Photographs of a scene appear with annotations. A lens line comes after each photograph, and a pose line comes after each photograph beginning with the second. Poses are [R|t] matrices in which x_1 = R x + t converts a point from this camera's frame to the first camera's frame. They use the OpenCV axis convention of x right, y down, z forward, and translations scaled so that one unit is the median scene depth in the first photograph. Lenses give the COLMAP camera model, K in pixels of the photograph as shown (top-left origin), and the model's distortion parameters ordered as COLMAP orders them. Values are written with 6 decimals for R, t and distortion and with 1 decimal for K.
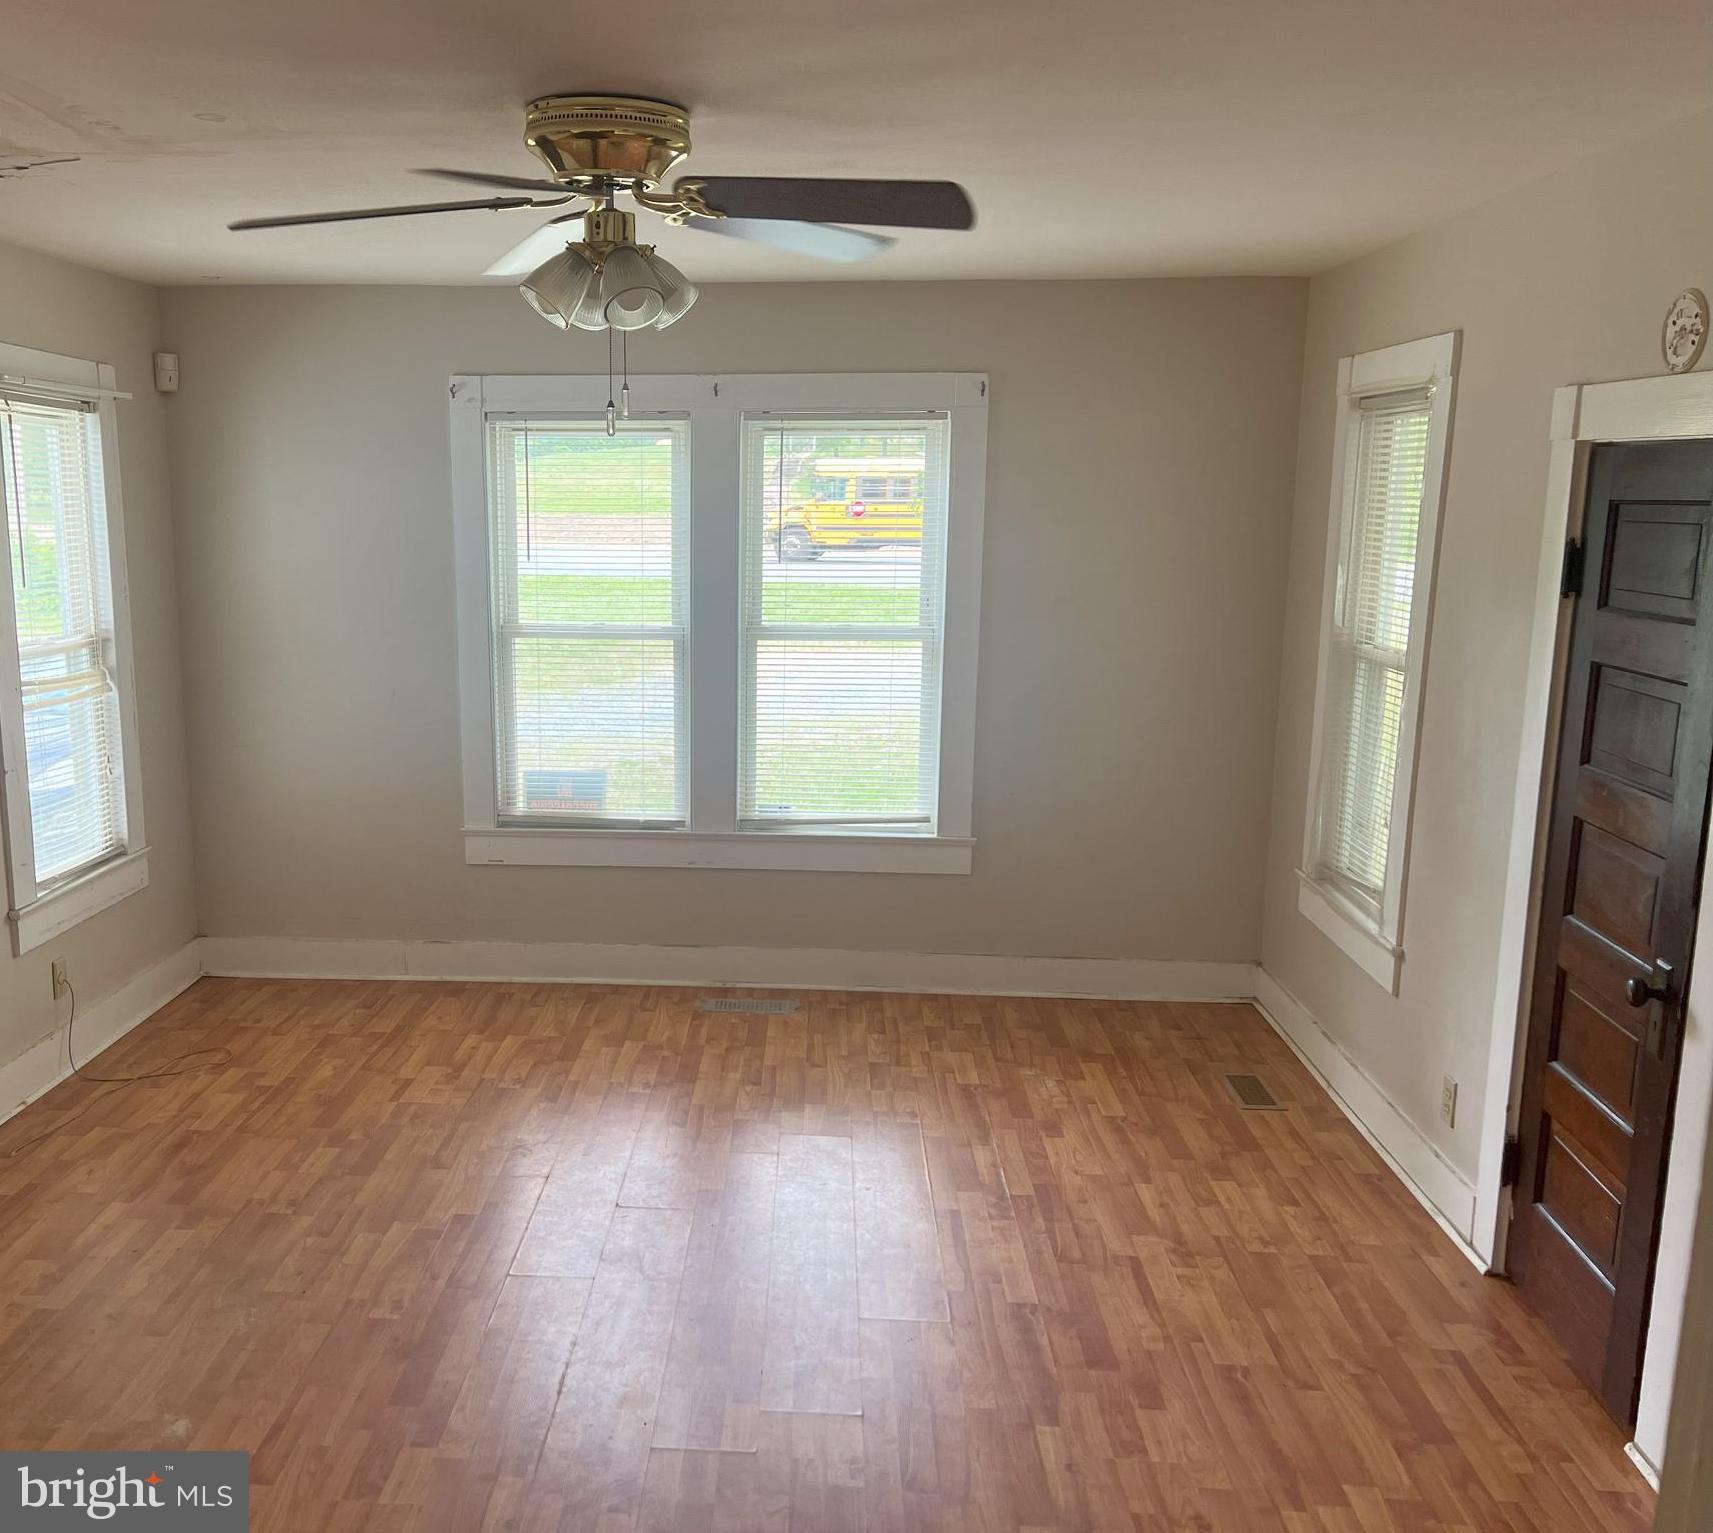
lens RADIAL K [[1556.5, 0, 700.0], [0, 1556.5, 766.8], [0, 0, 1]] dist [0.049800, -0.035022]
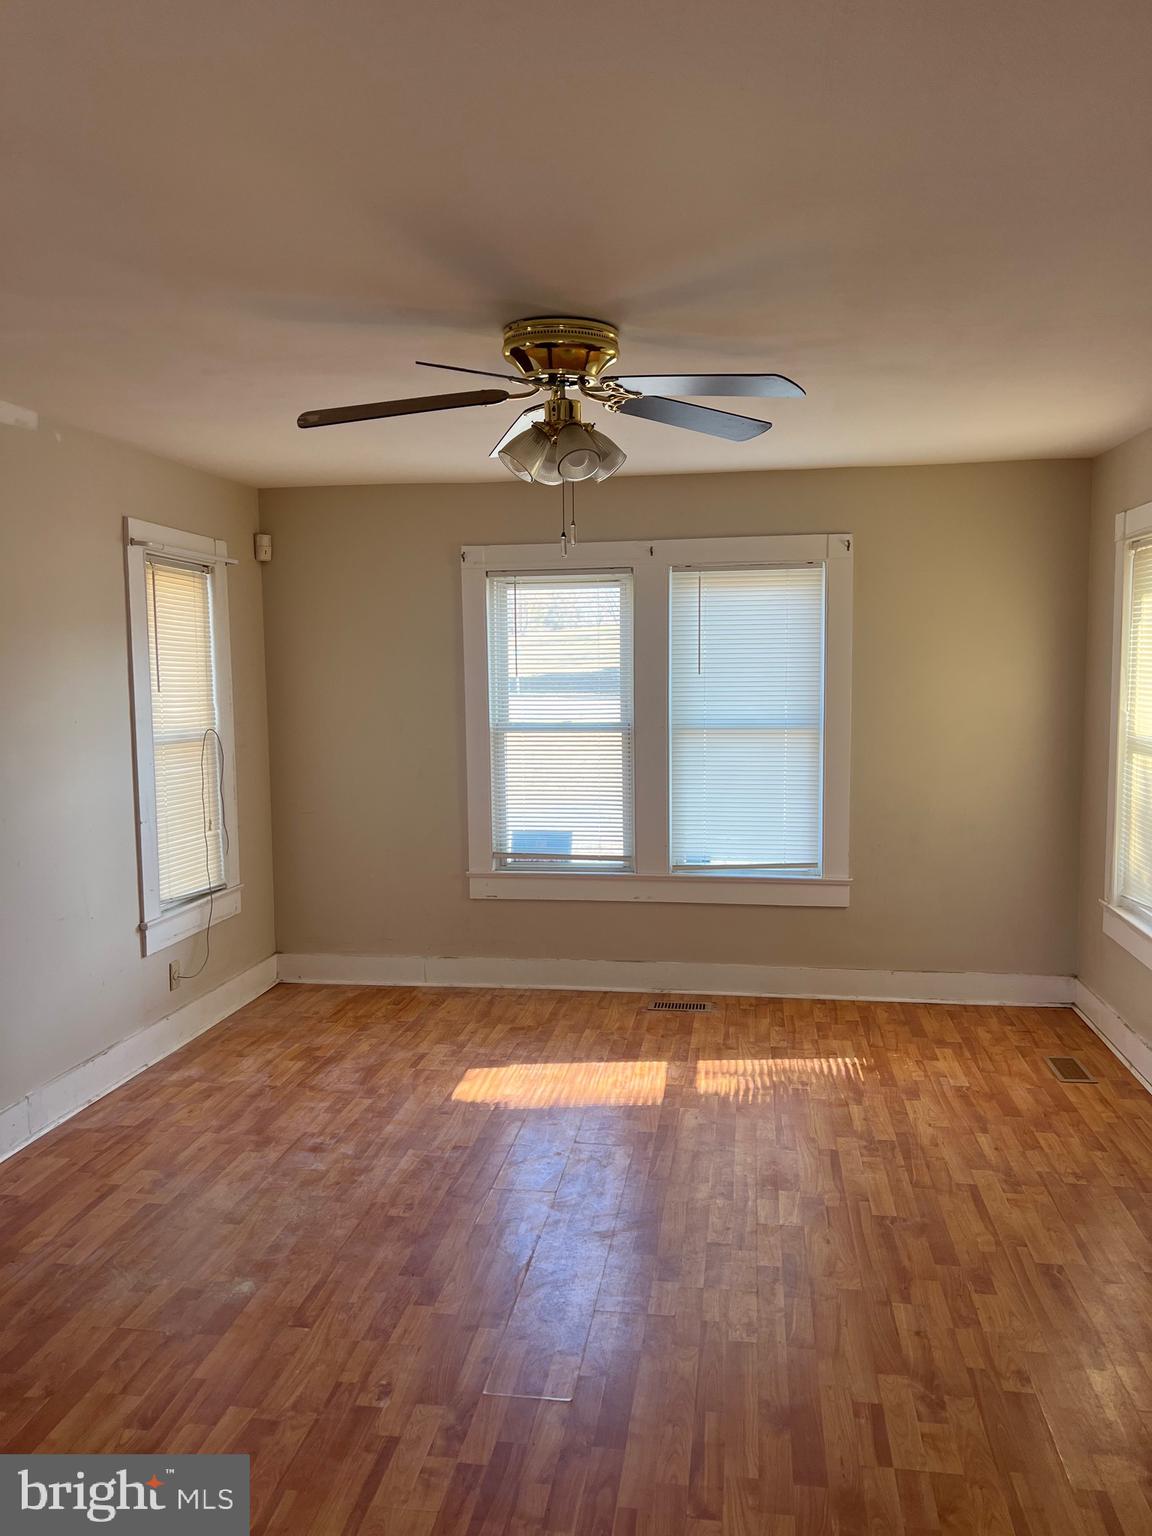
lens RADIAL K [[1167.5, 0, 572.9], [0, 1167.5, 757.2], [0, 0, 1]] dist [0.038693, -0.021620]
pose [[0.997356, -0.007141, -0.072325, 0.017715], [0.000518, 0.995834, -0.091187, 0.043225], [0.072675, 0.090909, 0.993204, -0.015751]]
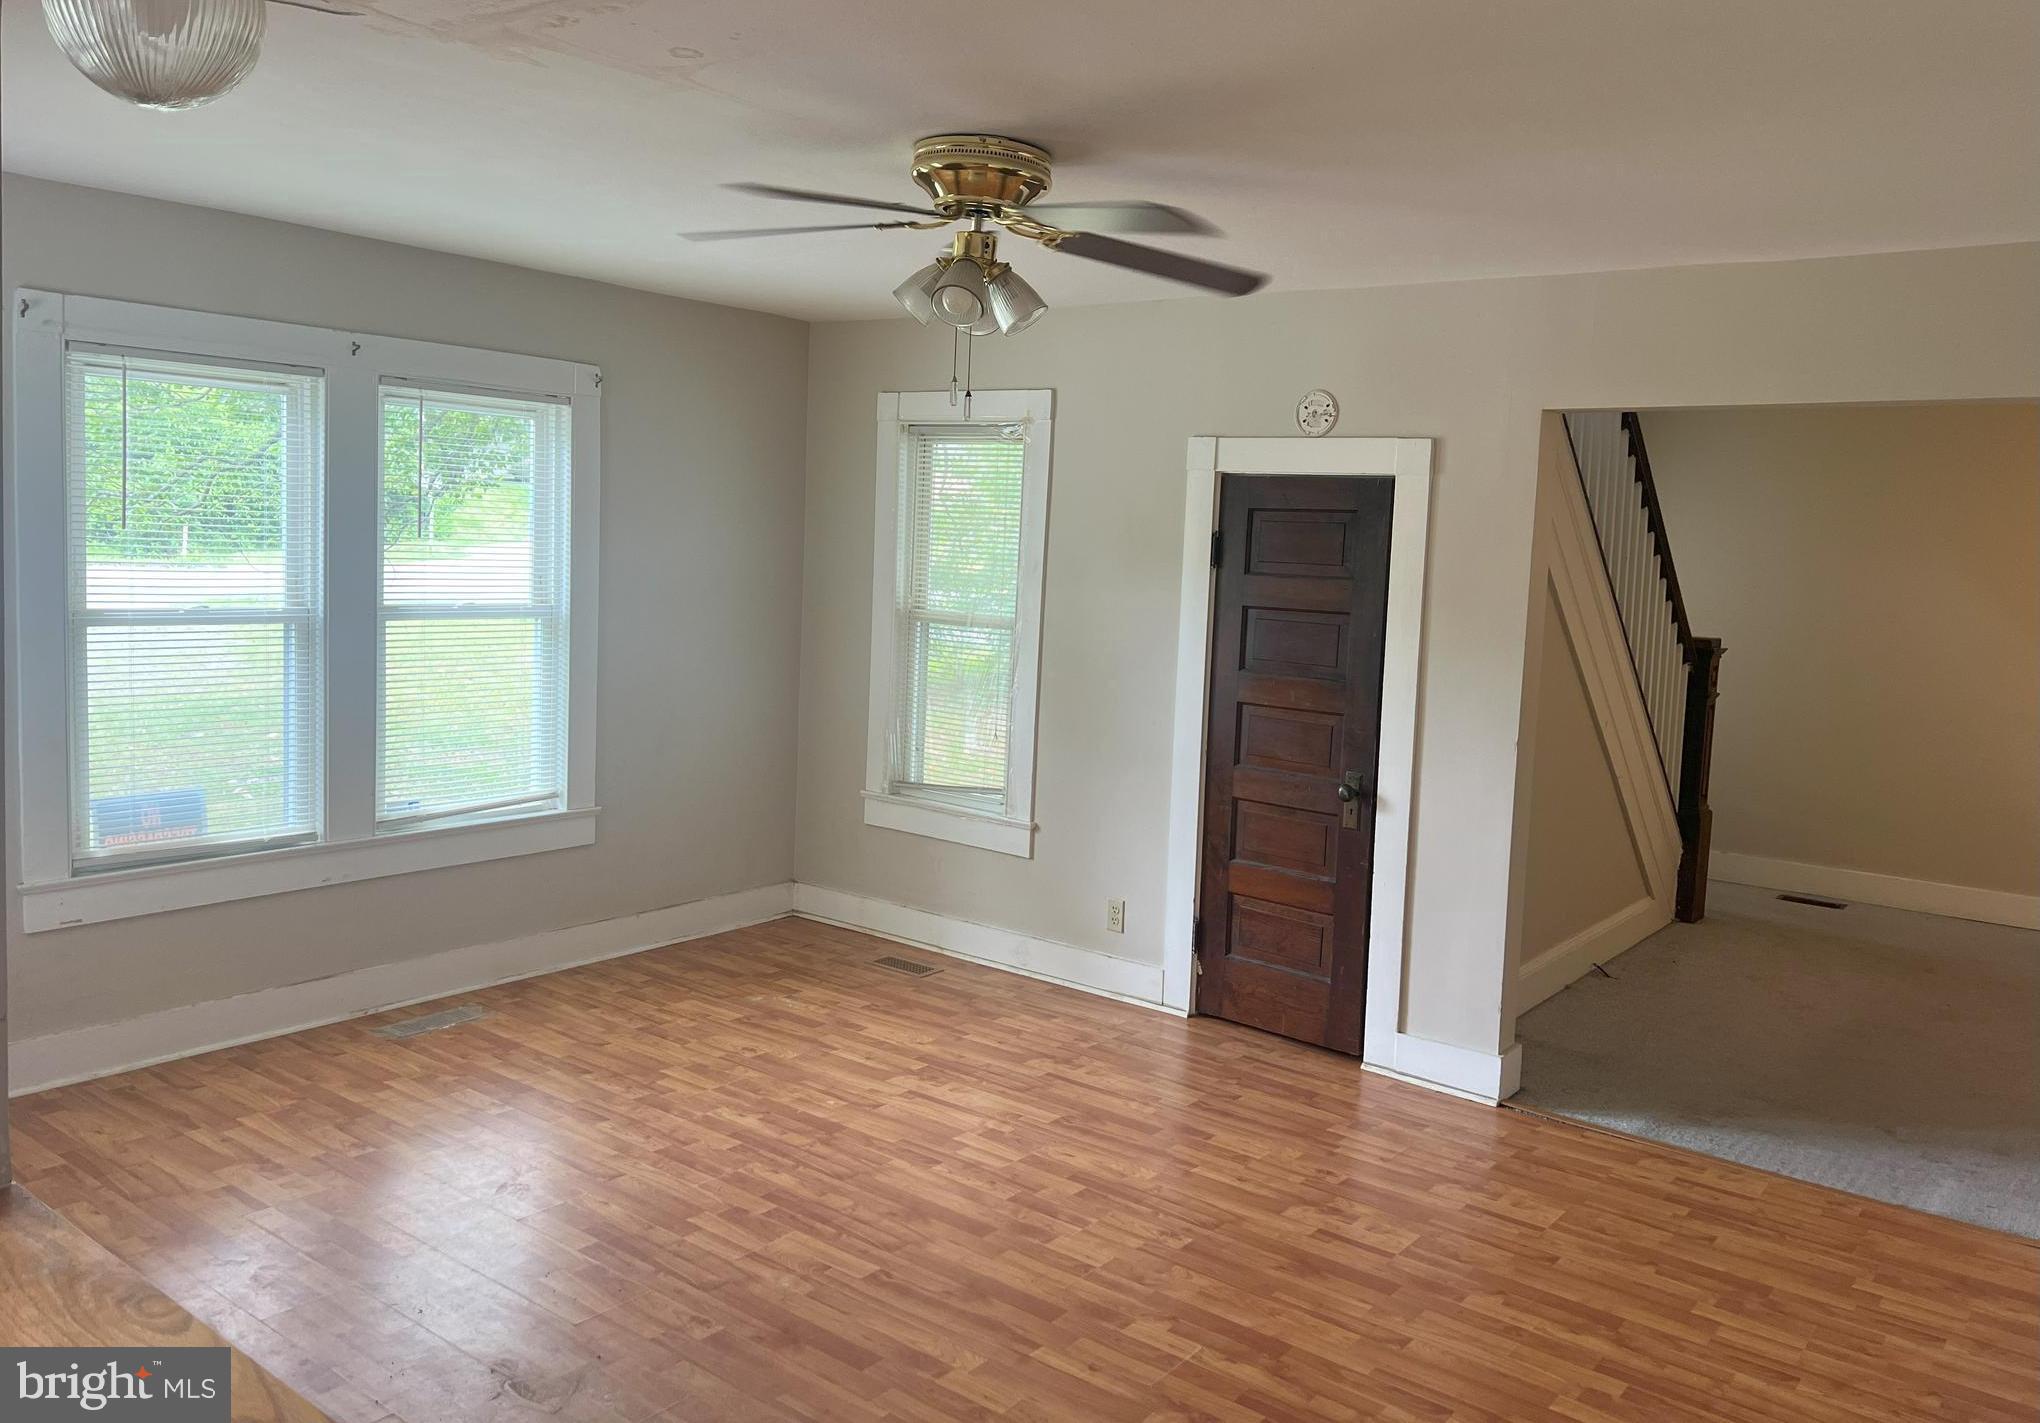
lens RADIAL K [[1551.9, 0, 1027.6], [0, 1551.9, 652.0], [0, 0, 1]] dist [0.061598, -0.056237]
pose [[0.542687, -0.041351, 0.838917, -0.692700], [0.104367, 0.994367, -0.018501, -0.010286], [-0.833426, 0.097595, 0.543945, 0.243514]]
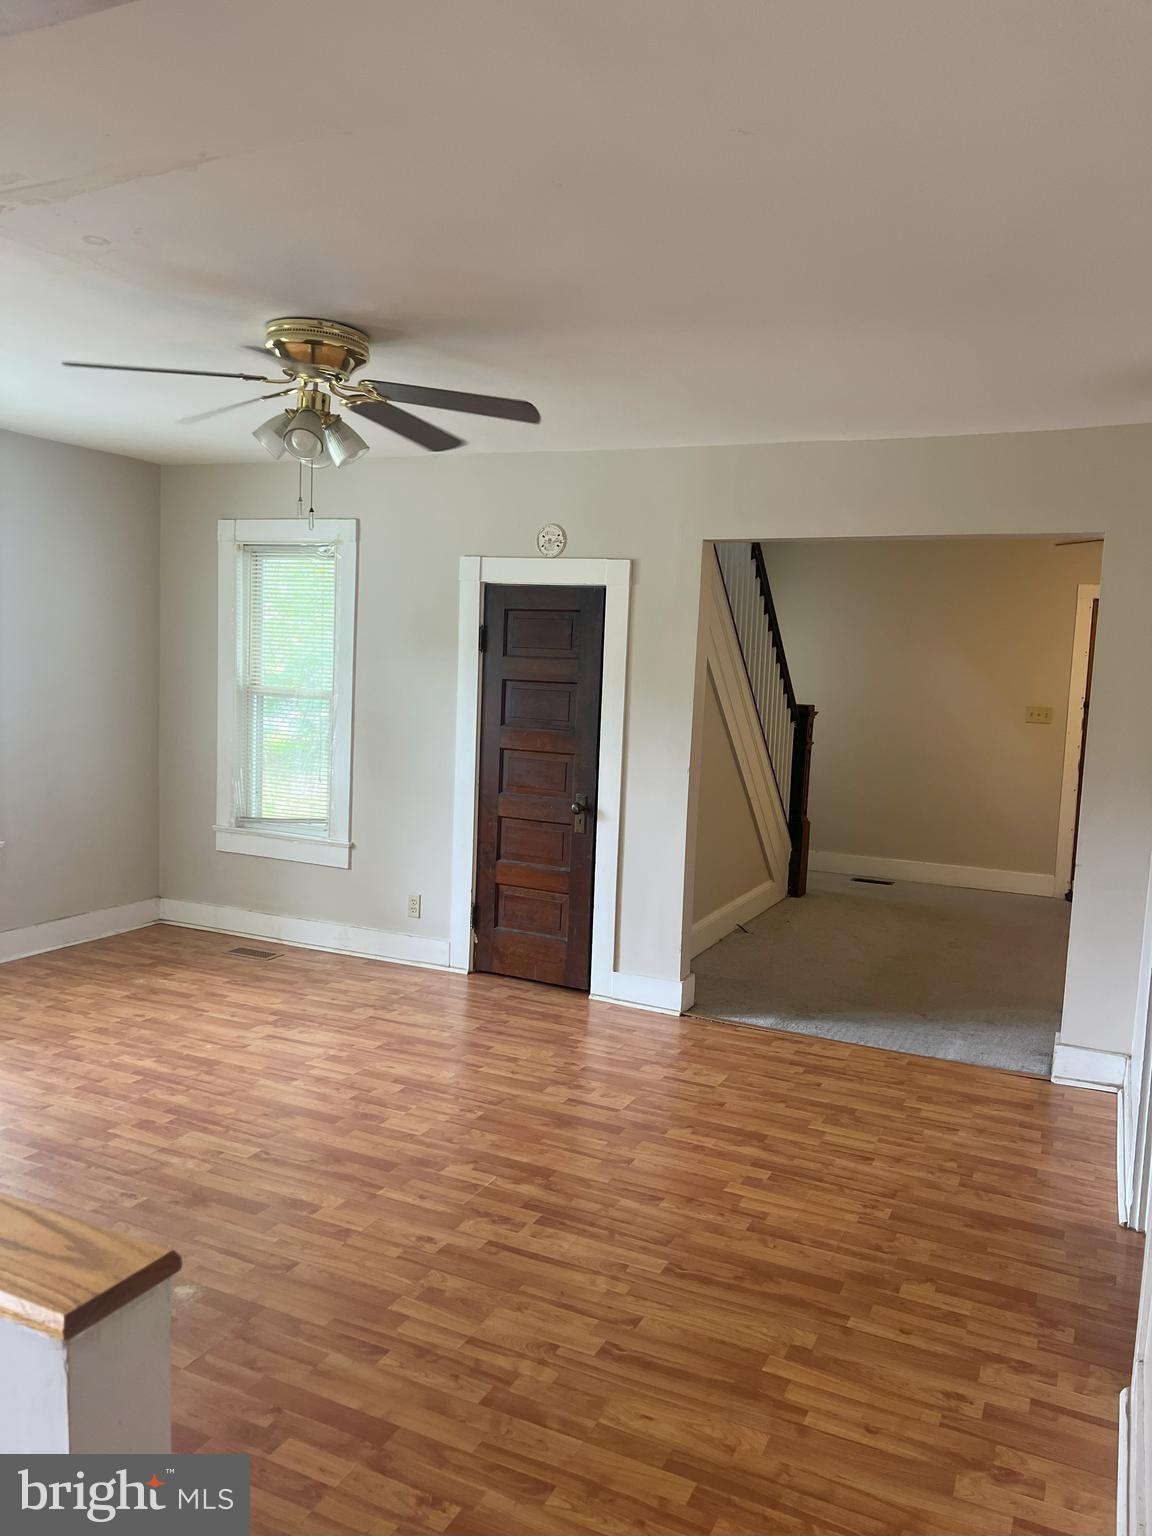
lens RADIAL K [[1166.7, 0, 563.7], [0, 1166.7, 773.4], [0, 0, 1]] dist [0.061976, -0.041509]
pose [[0.354002, -0.077468, 0.932031, -0.754071], [0.124111, 0.991641, 0.035283, 0.015361], [-0.926973, 0.103185, 0.360657, 0.248459]]
